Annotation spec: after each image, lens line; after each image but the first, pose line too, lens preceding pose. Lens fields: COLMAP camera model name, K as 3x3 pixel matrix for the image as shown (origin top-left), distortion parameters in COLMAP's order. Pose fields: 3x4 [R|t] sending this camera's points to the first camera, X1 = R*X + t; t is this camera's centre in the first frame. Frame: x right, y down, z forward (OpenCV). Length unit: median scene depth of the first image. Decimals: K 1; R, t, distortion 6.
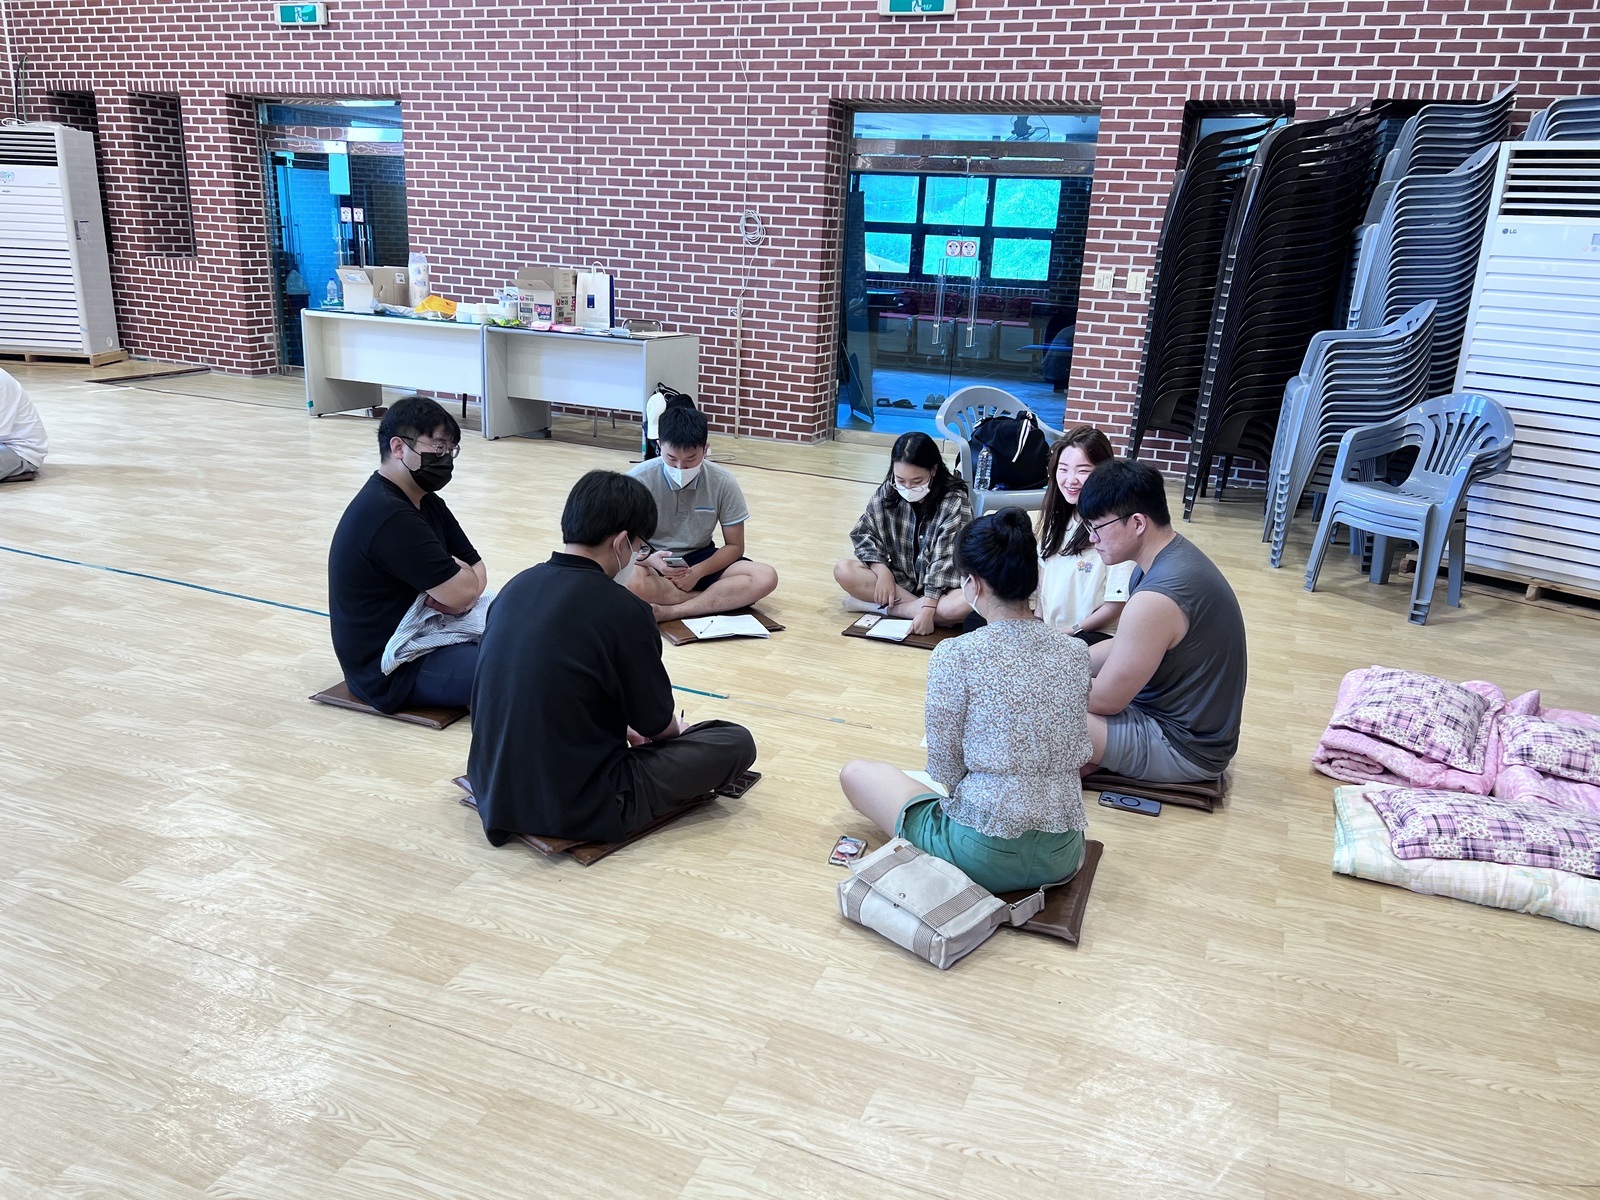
lens RADIAL K [[1214.5, 0, 799.2], [0, 1214.5, 599.6], [0, 0, 1]] dist [0.060670, -0.066714]
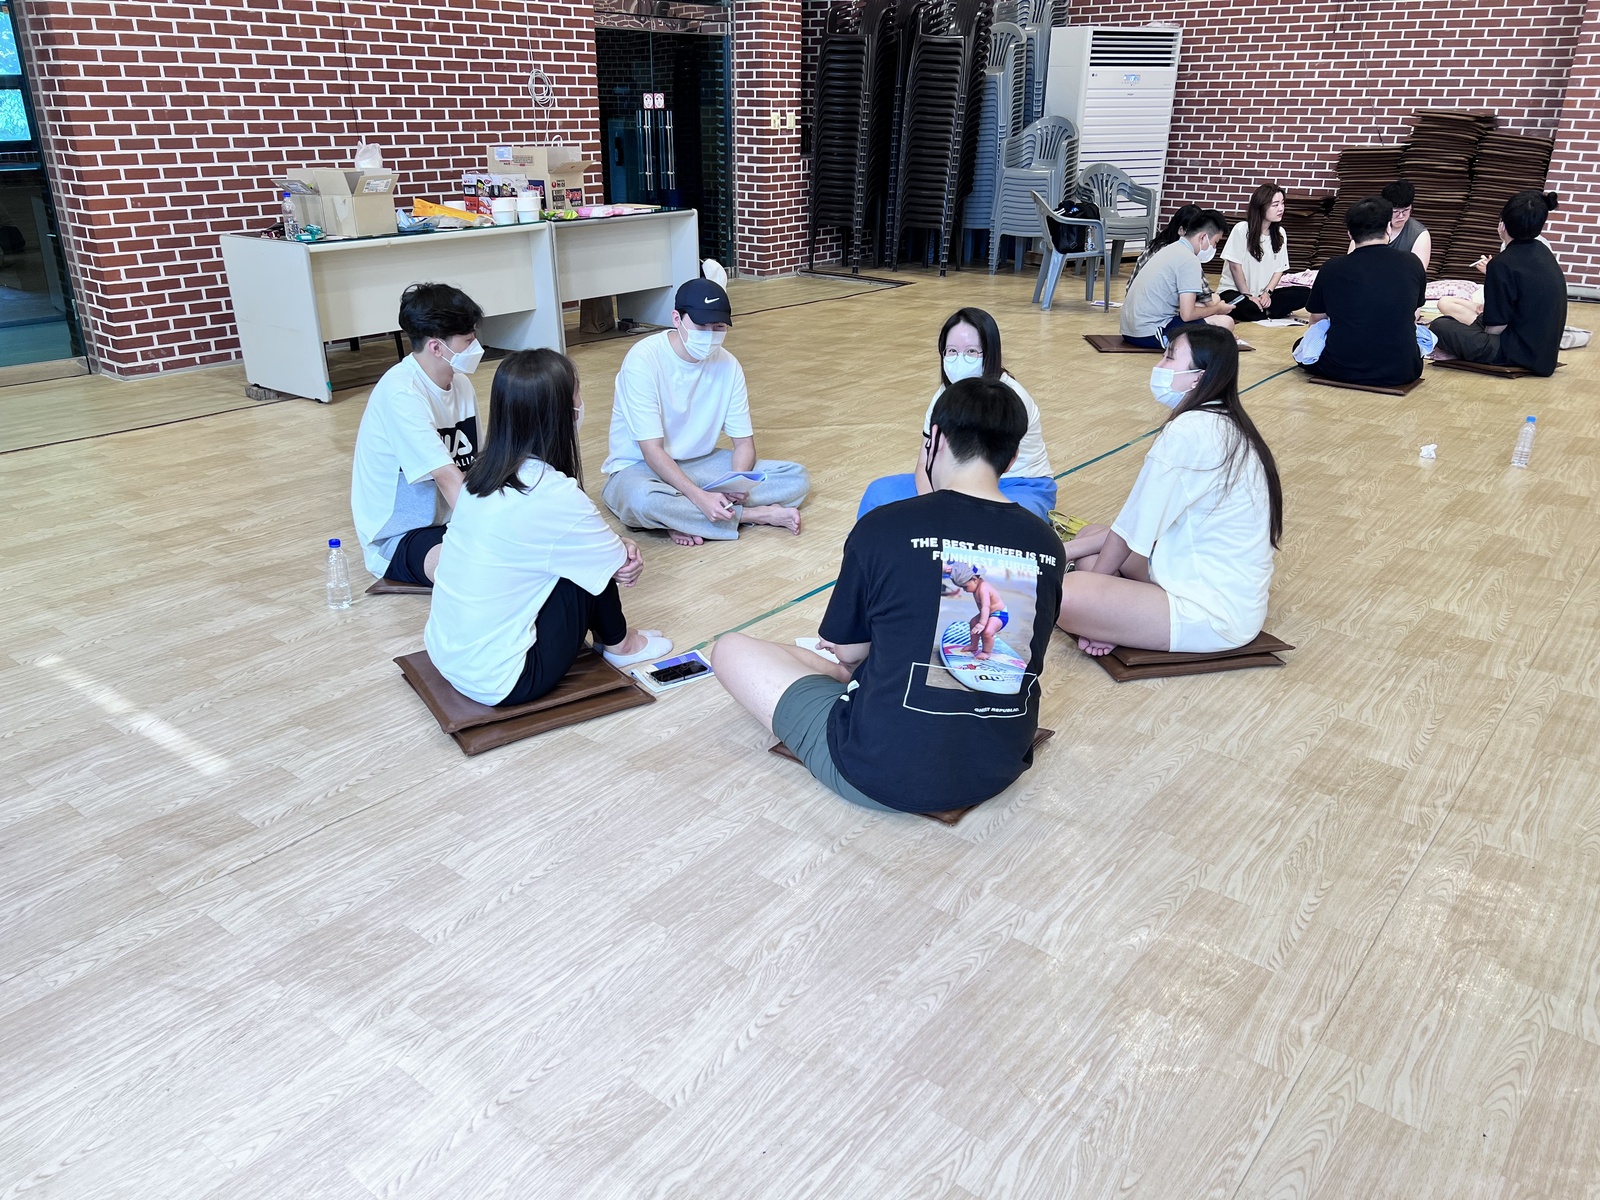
lens RADIAL K [[1214.5, 0, 795.8], [0, 1214.5, 597.9], [0, 0, 1]] dist [0.060670, -0.066714]
pose [[0.257738, -0.404590, 0.877427, -0.991824], [0.292710, 0.898129, 0.328154, -0.204299], [-0.920810, 0.172254, 0.349910, 0.552657]]
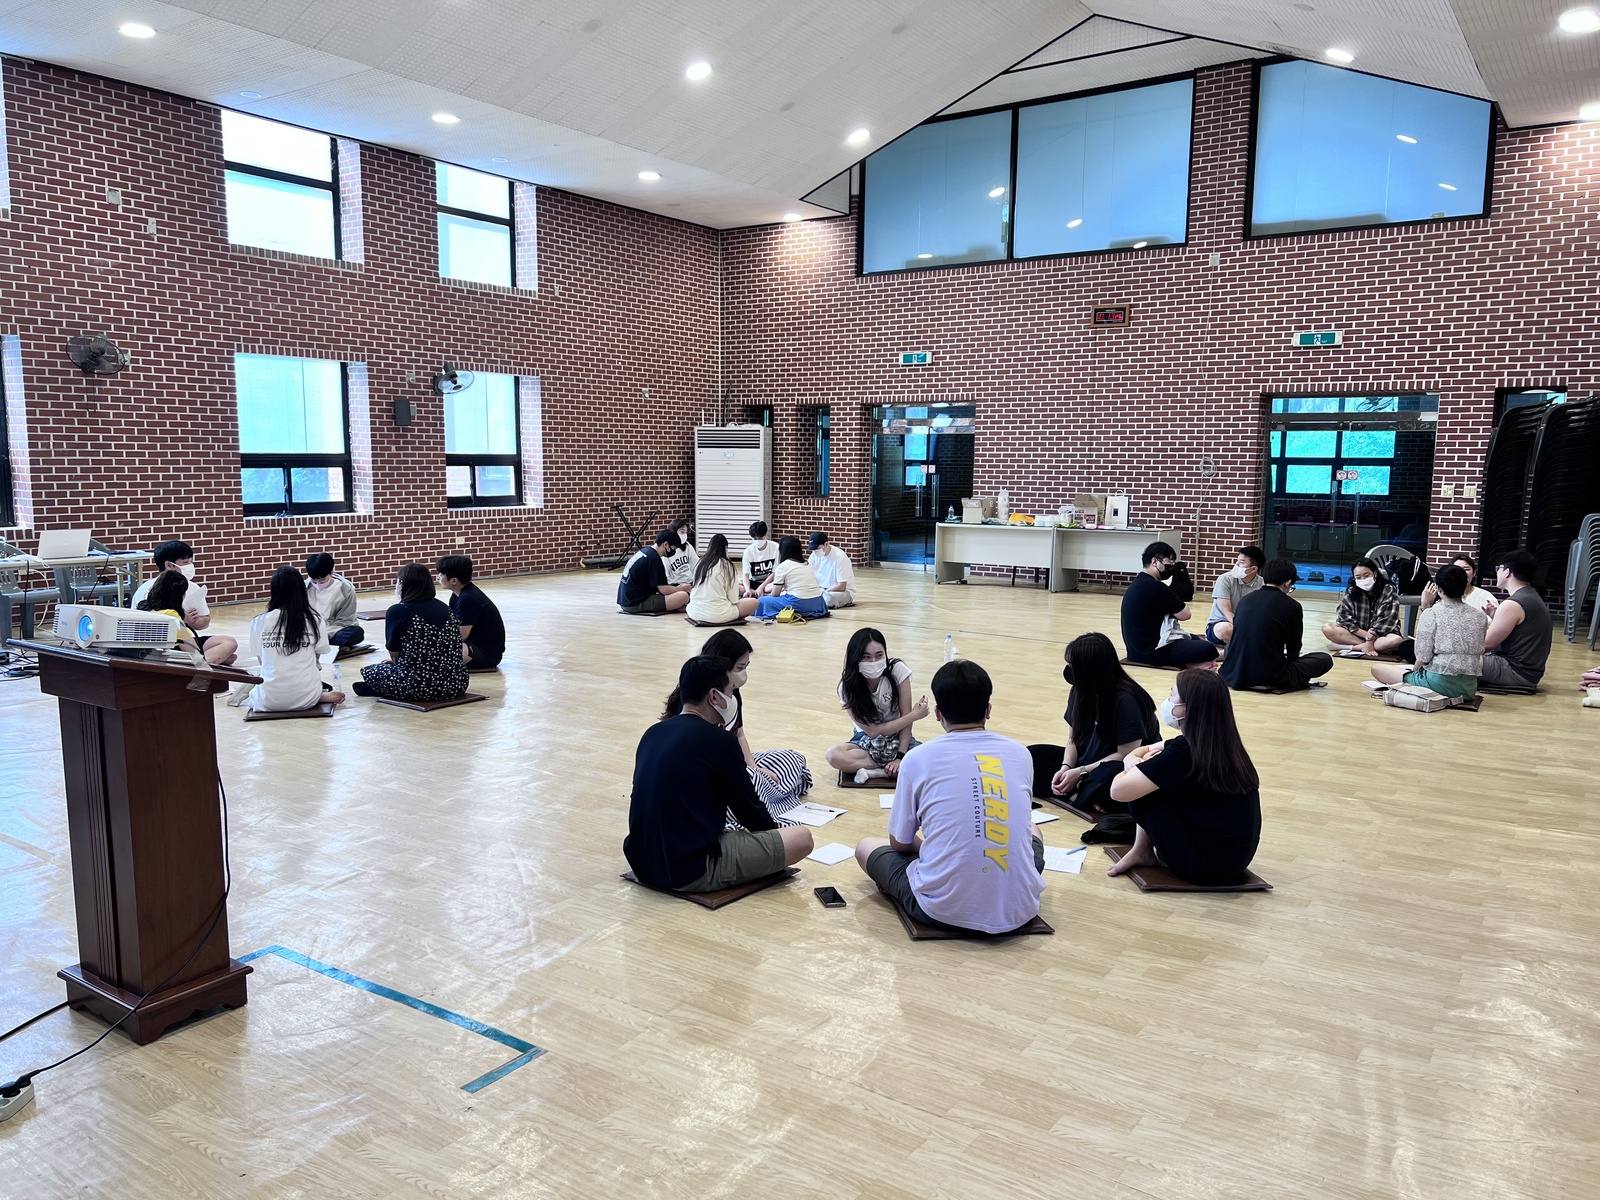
lens RADIAL K [[1214.5, 0, 786.9], [0, 1214.5, 607.0], [0, 0, 1]] dist [0.060670, -0.066714]
pose [[0.974236, -0.007964, -0.225389, -0.223646], [-0.032071, 0.984328, -0.173405, 0.189242], [0.223238, 0.176166, 0.958713, -0.688792]]
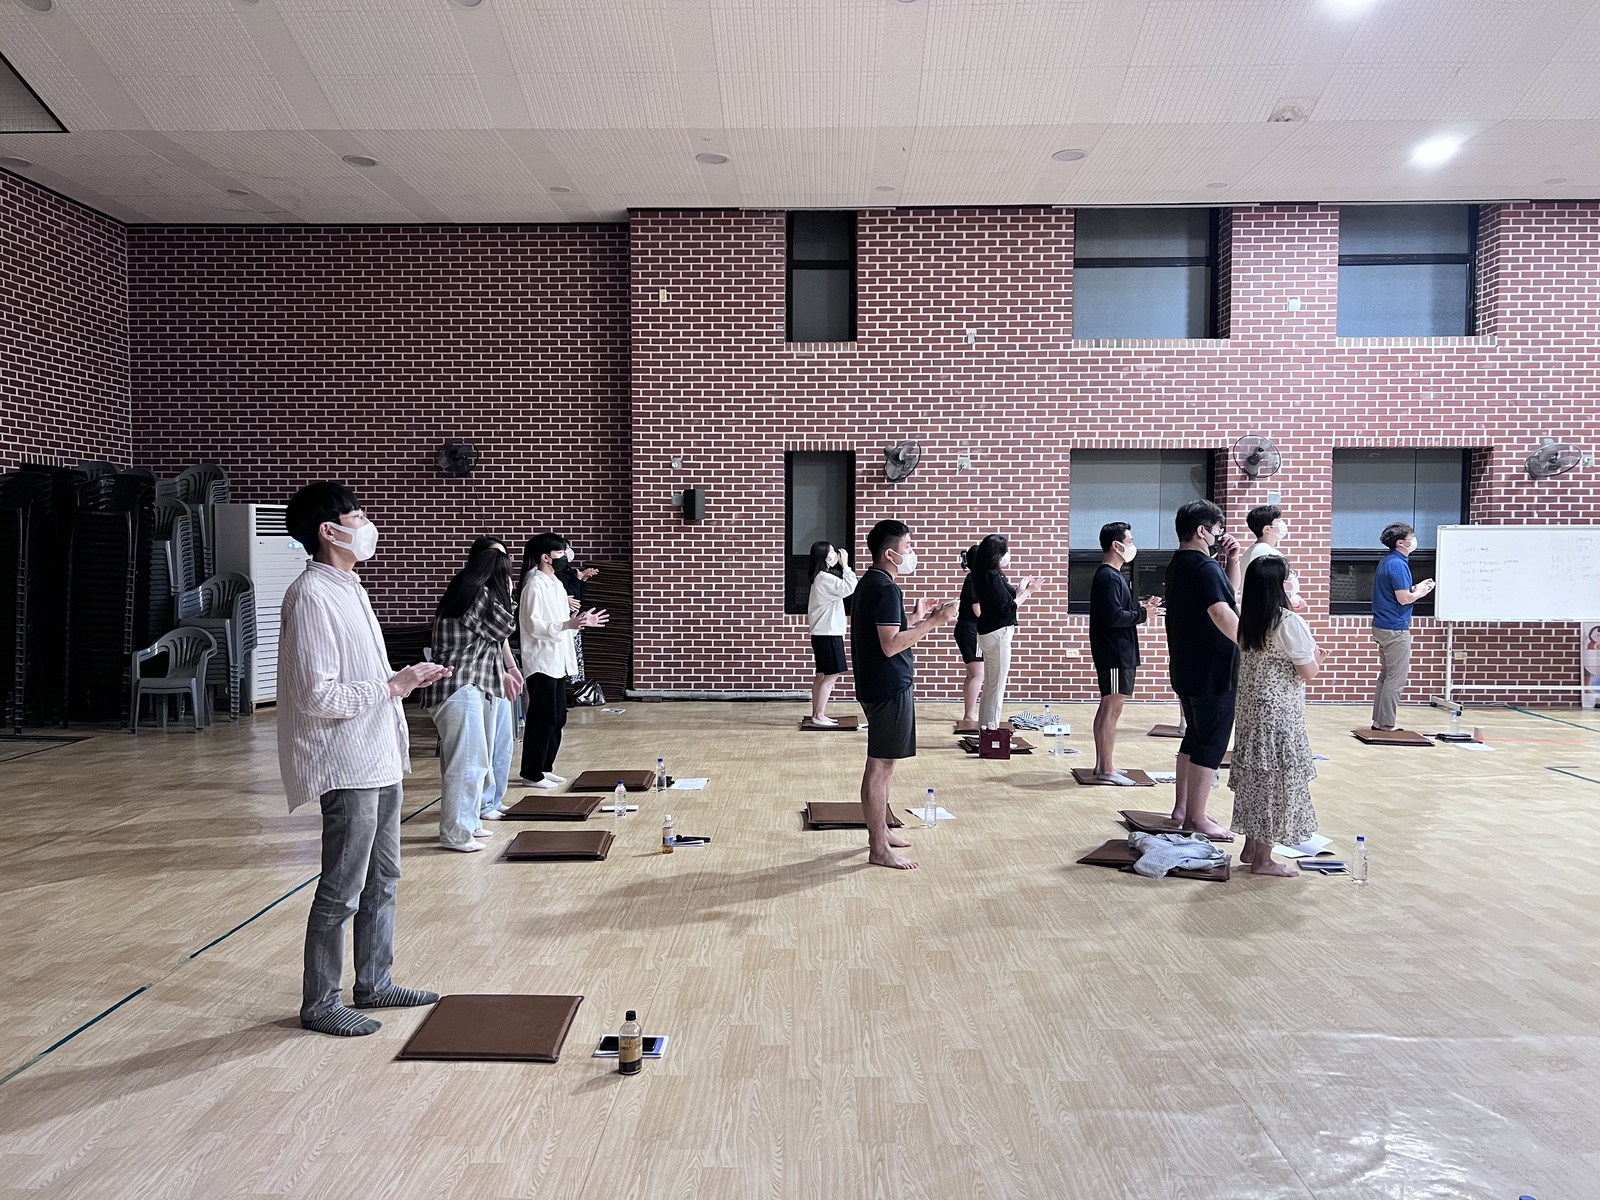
lens RADIAL K [[1214.5, 0, 795.0], [0, 1214.5, 597.7], [0, 0, 1]] dist [0.060670, -0.066714]
pose [[-0.374456, -0.084646, 0.923373, -1.119053], [0.259344, 0.946520, 0.191940, -0.233954], [-0.890238, 0.311344, -0.332478, 0.560509]]
